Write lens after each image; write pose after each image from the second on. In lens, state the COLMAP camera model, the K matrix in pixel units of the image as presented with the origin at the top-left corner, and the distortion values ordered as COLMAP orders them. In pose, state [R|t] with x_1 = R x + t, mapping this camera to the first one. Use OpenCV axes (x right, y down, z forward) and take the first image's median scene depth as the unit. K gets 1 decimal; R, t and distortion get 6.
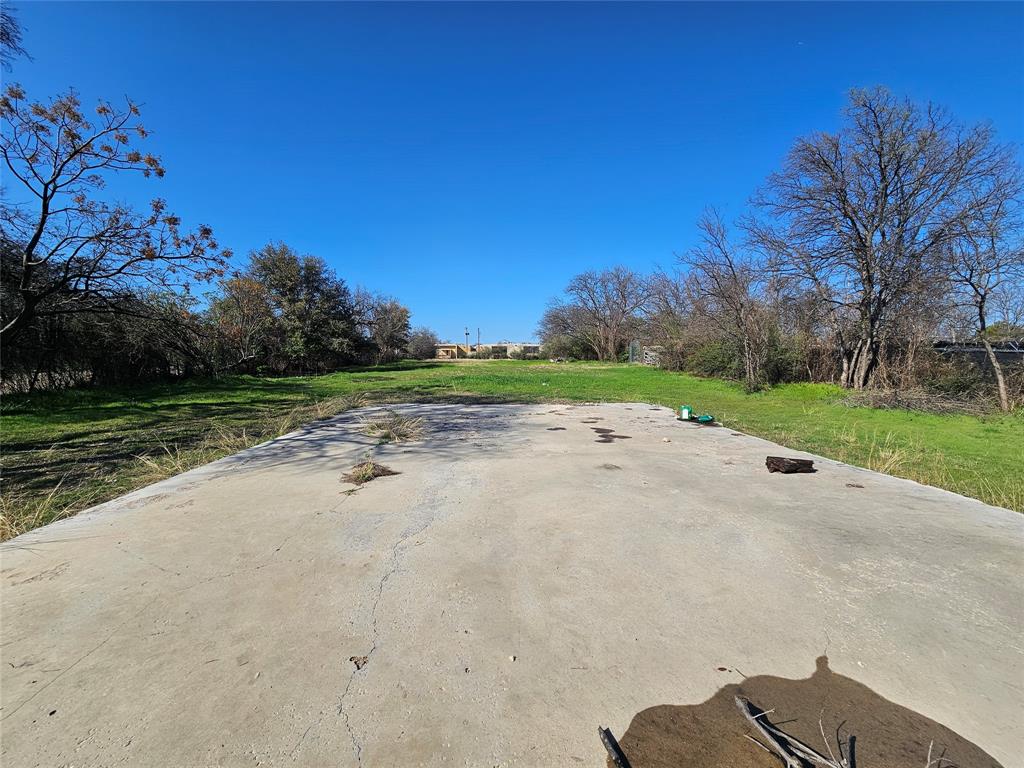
lens RADIAL K [[420.2, 0, 508.0], [0, 420.2, 383.9], [0, 0, 1]] dist [0.003908, 0.001673]
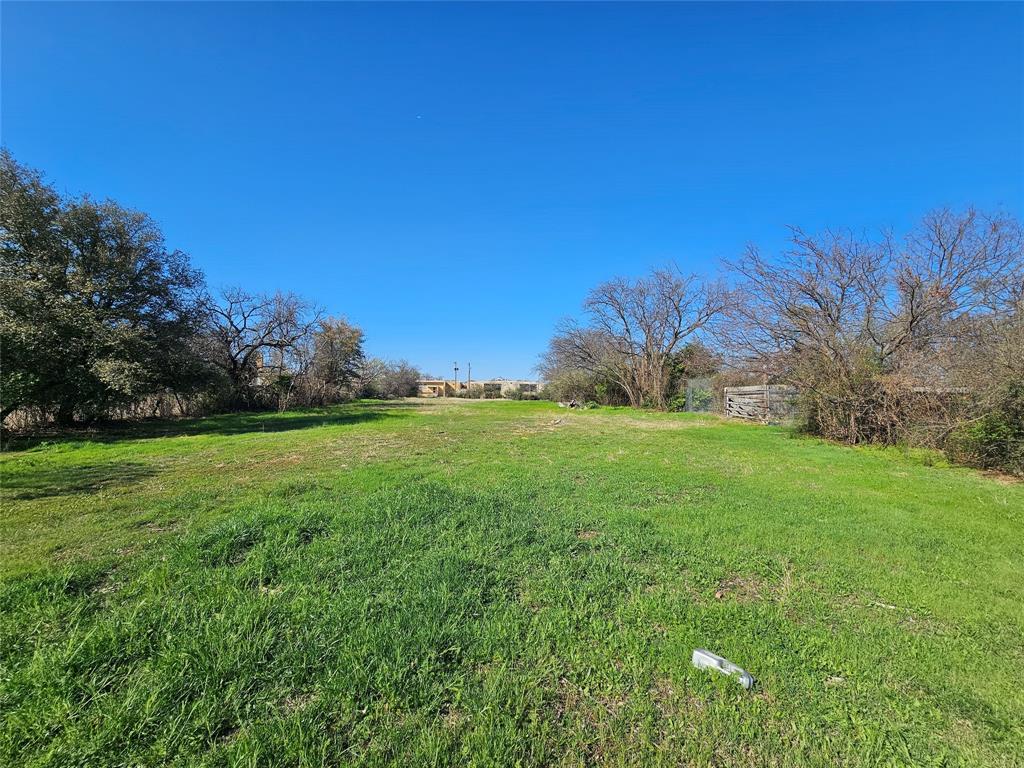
lens RADIAL K [[420.2, 0, 514.5], [0, 420.2, 384.9], [0, 0, 1]] dist [0.003908, 0.001673]
pose [[0.999539, 0.013620, 0.027153, 0.004652], [-0.011217, 0.996168, -0.086739, -0.027594], [-0.028230, 0.086394, 0.995861, 0.304578]]
